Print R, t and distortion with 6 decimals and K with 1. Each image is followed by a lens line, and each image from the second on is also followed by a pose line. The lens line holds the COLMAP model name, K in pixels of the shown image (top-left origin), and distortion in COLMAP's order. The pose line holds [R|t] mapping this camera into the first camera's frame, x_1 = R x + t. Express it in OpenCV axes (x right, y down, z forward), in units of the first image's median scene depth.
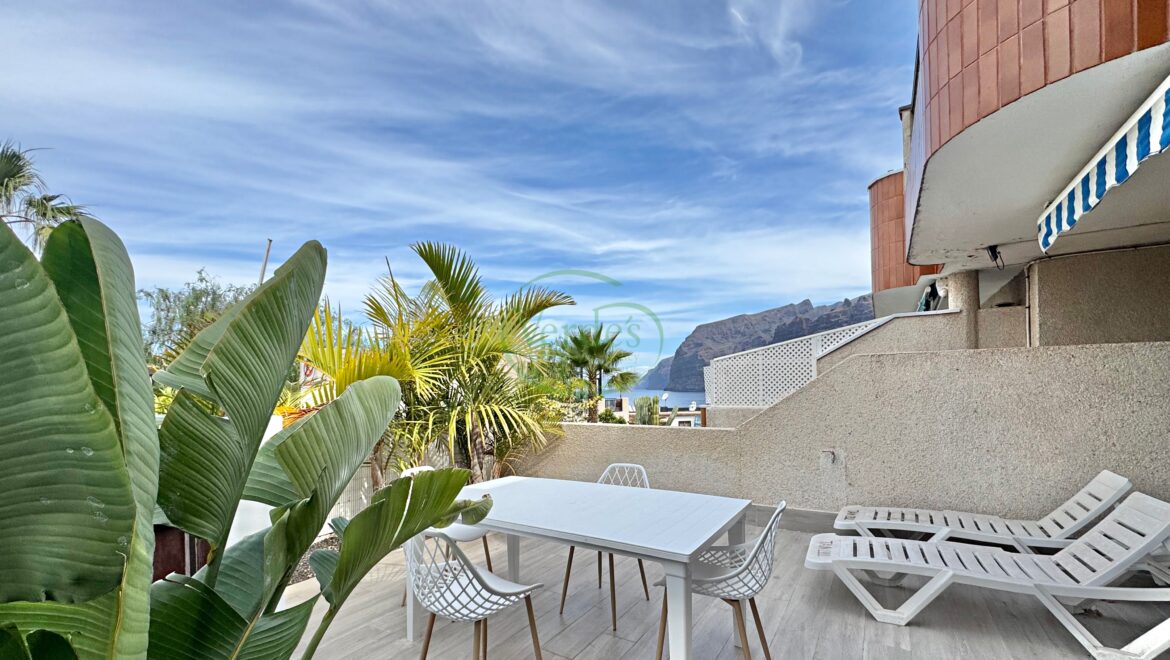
lens RADIAL K [[472.7, 0, 584.0], [0, 472.7, 384.7], [0, 0, 1]] dist [-0.003751, 0.000560]
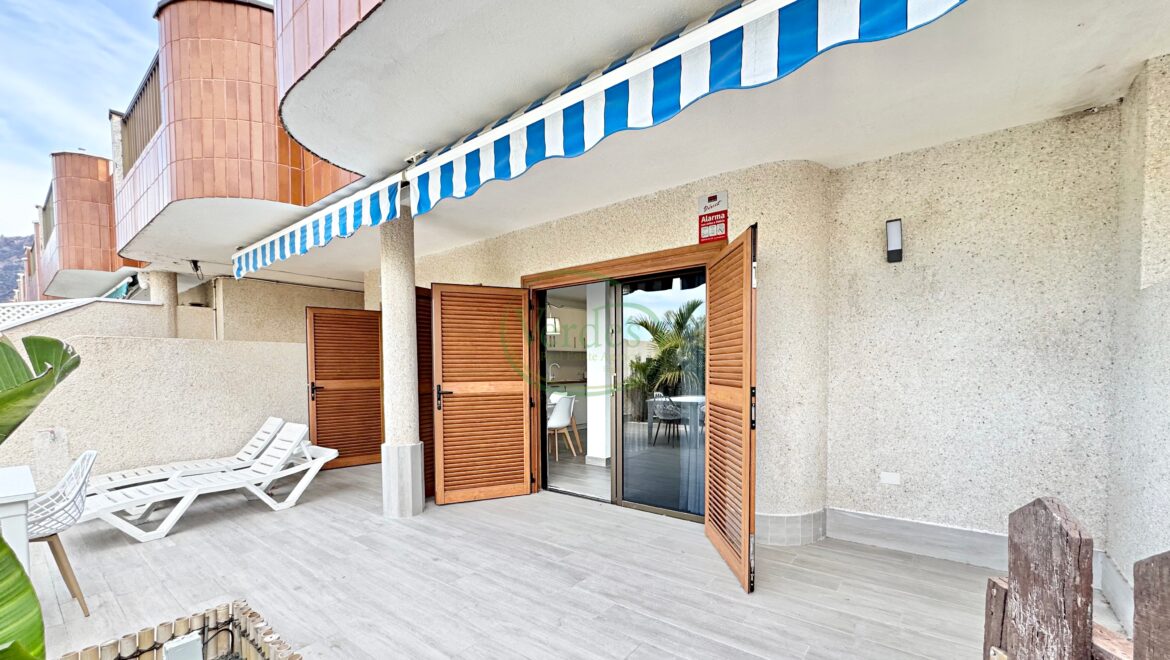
lens RADIAL K [[472.7, 0, 584.0], [0, 472.7, 384.7], [0, 0, 1]] dist [-0.003751, 0.000560]
pose [[0.108342, -0.022536, 0.993858, -0.339175], [-0.003758, 0.999727, 0.023079, 0.016907], [-0.994107, -0.006236, 0.108227, -0.227477]]
